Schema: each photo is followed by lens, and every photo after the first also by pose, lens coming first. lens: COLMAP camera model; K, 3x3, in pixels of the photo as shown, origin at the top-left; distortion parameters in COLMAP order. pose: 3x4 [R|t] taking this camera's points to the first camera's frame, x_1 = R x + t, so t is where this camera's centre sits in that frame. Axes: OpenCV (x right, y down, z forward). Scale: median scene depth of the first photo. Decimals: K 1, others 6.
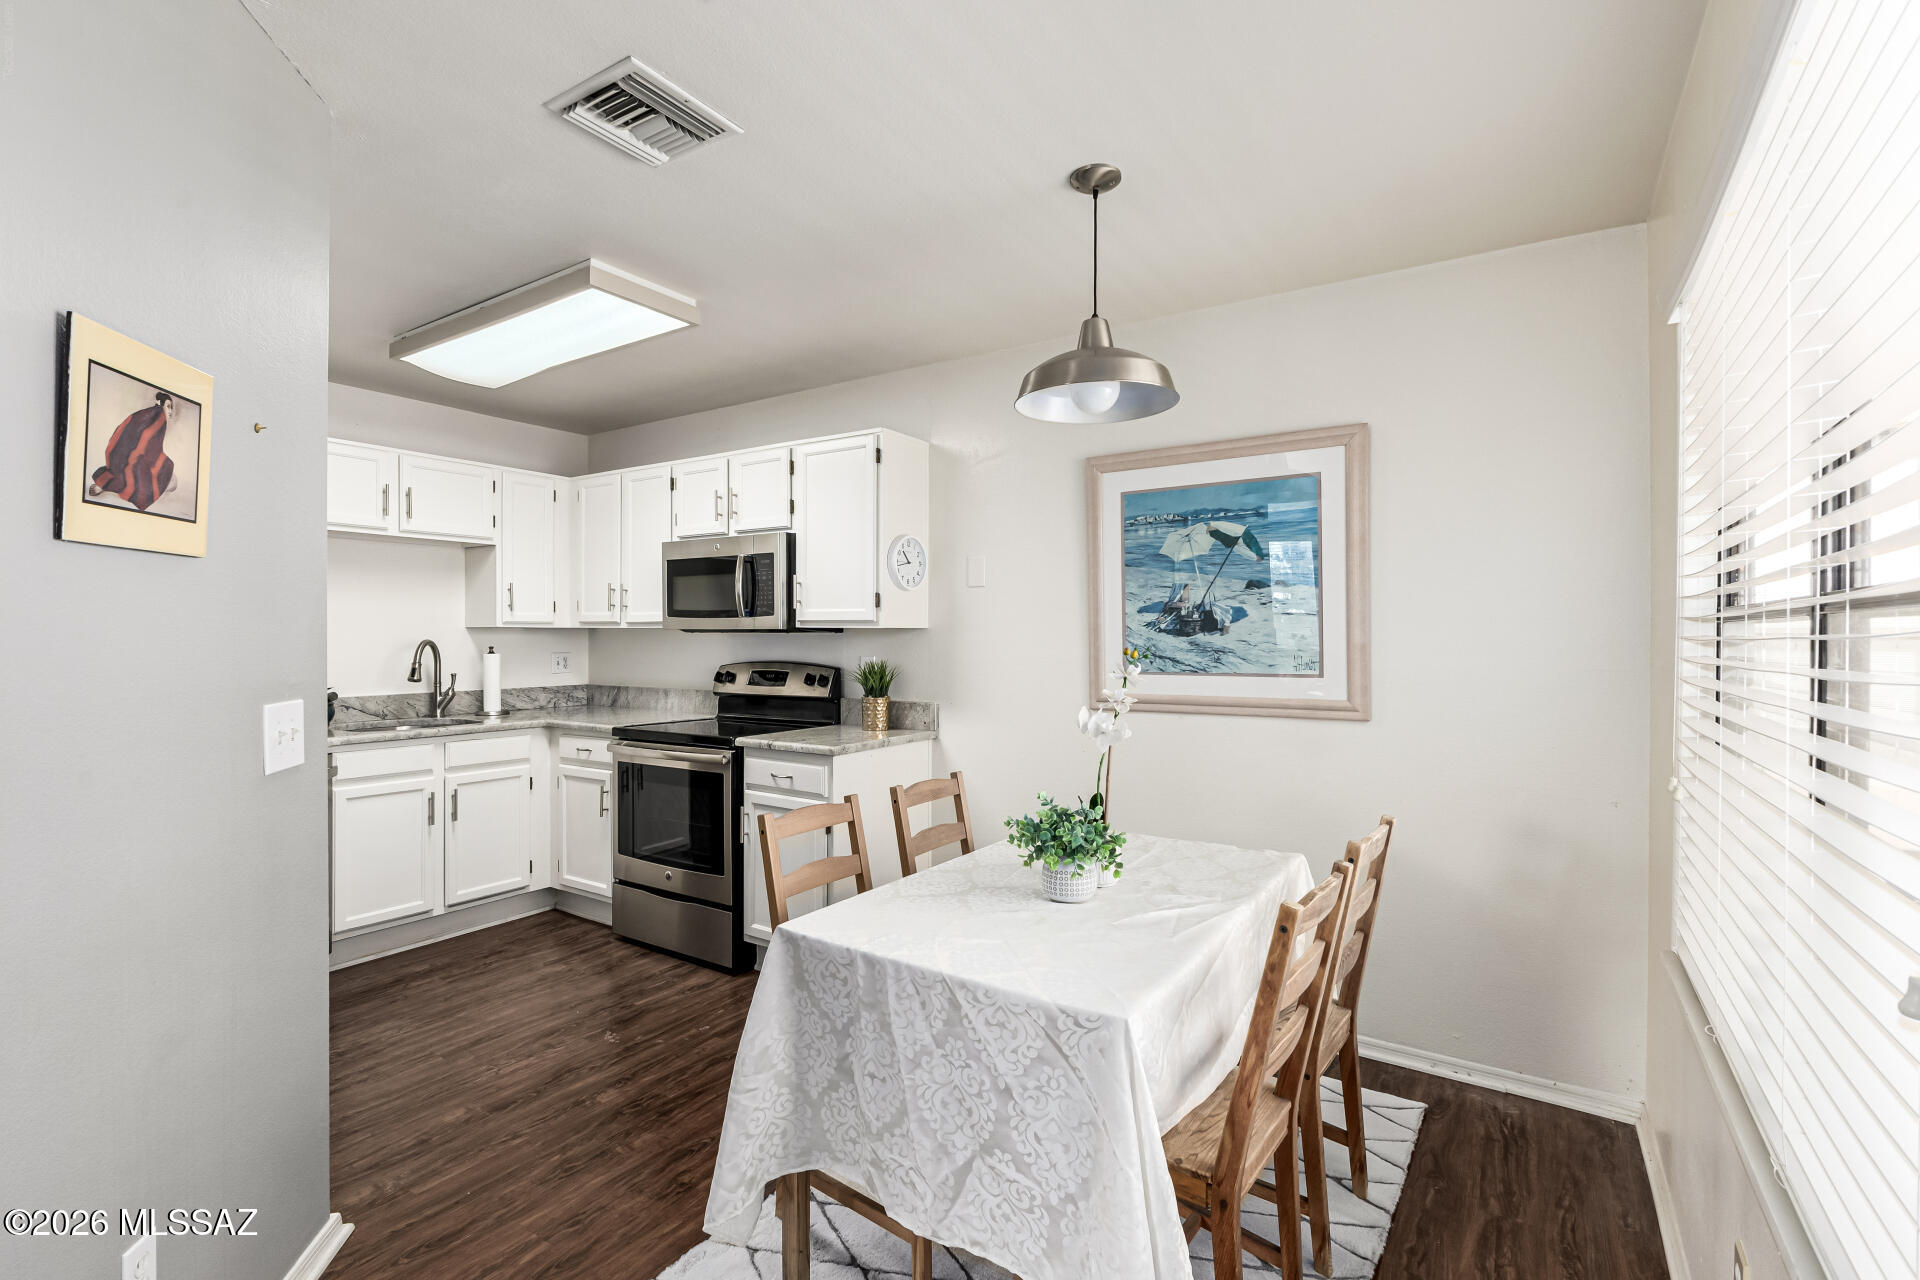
lens RADIAL K [[856.7, 0, 960.0], [0, 856.7, 640.0], [0, 0, 1]] dist [-0.000394, 0.000030]
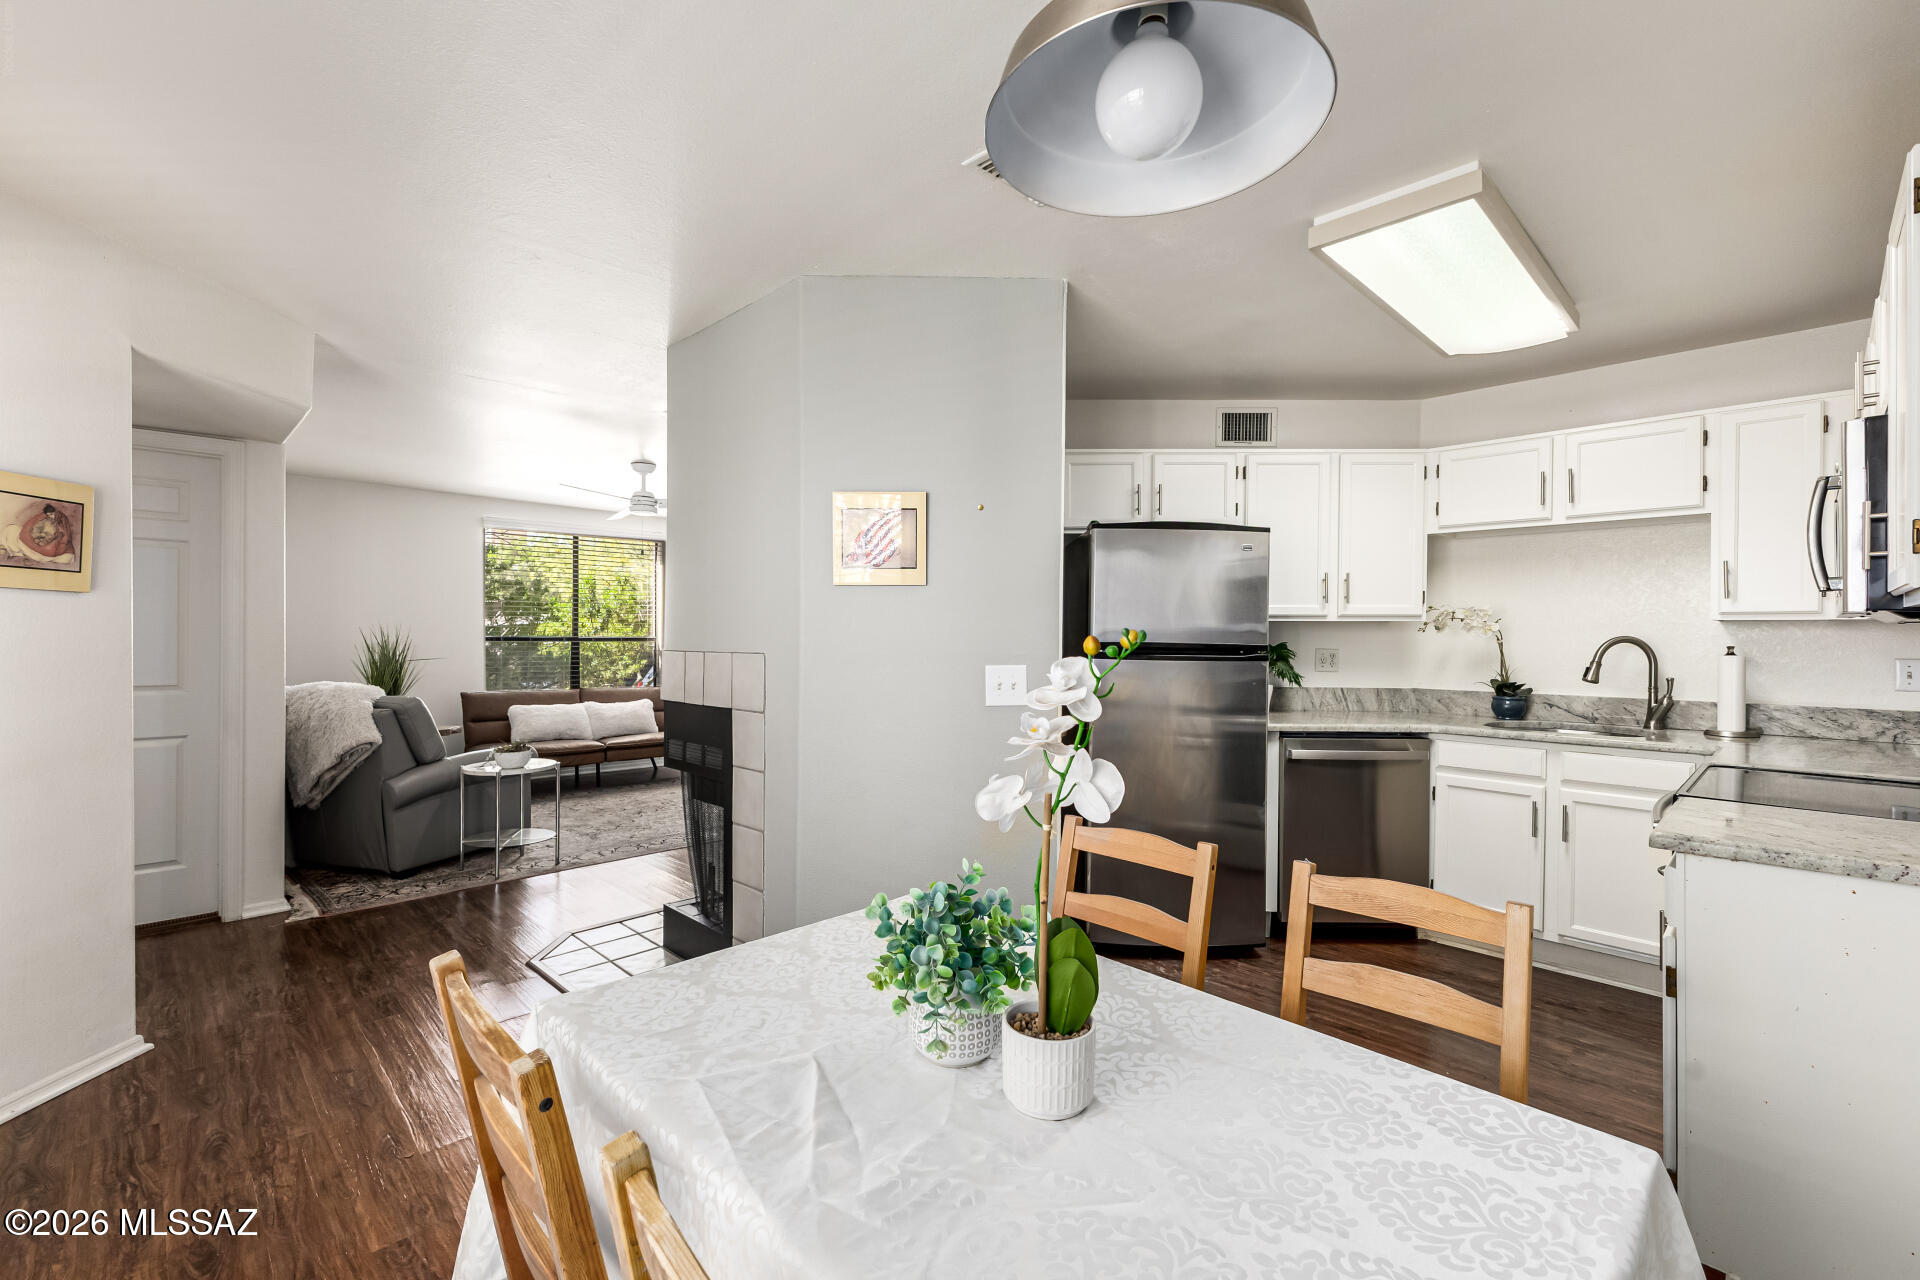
lens RADIAL K [[822.8, 0, 960.0], [0, 822.8, 640.0], [0, 0, 1]] dist [0.002164, -0.000324]
pose [[-0.209152, 0.003024, -0.977879, 0.335987], [-0.012839, 0.999901, 0.005838, 0.007333], [0.977799, 0.013776, -0.209092, 0.522981]]
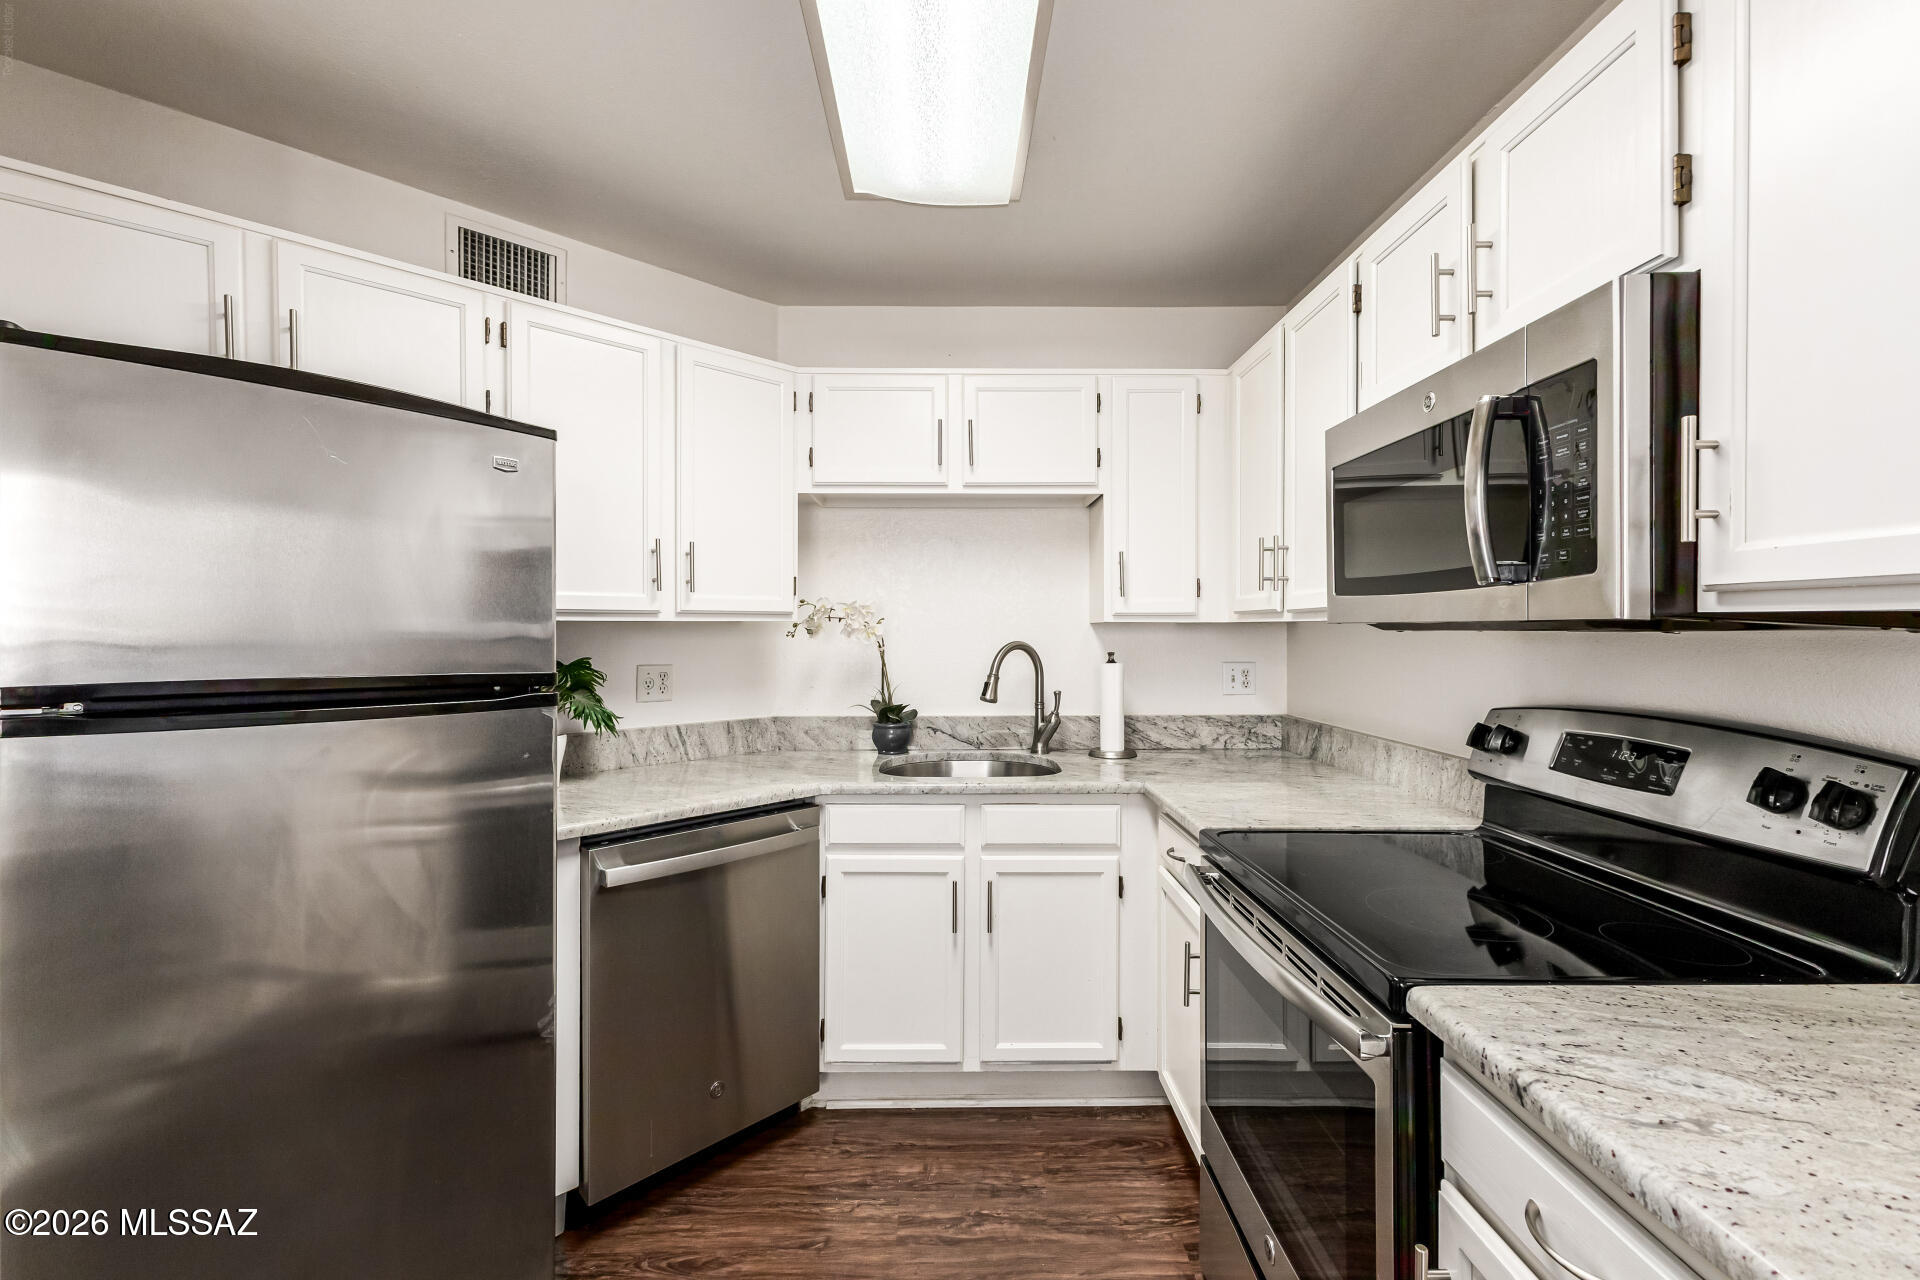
lens RADIAL K [[833.7, 0, 953.2], [0, 833.7, 636.2], [0, 0, 1]] dist [0.014423, -0.000322]
pose [[0.556165, 0.003888, -0.831062, -0.089354], [-0.003686, 0.999991, 0.002211, -0.005887], [0.831063, 0.001834, 0.556175, 0.586863]]
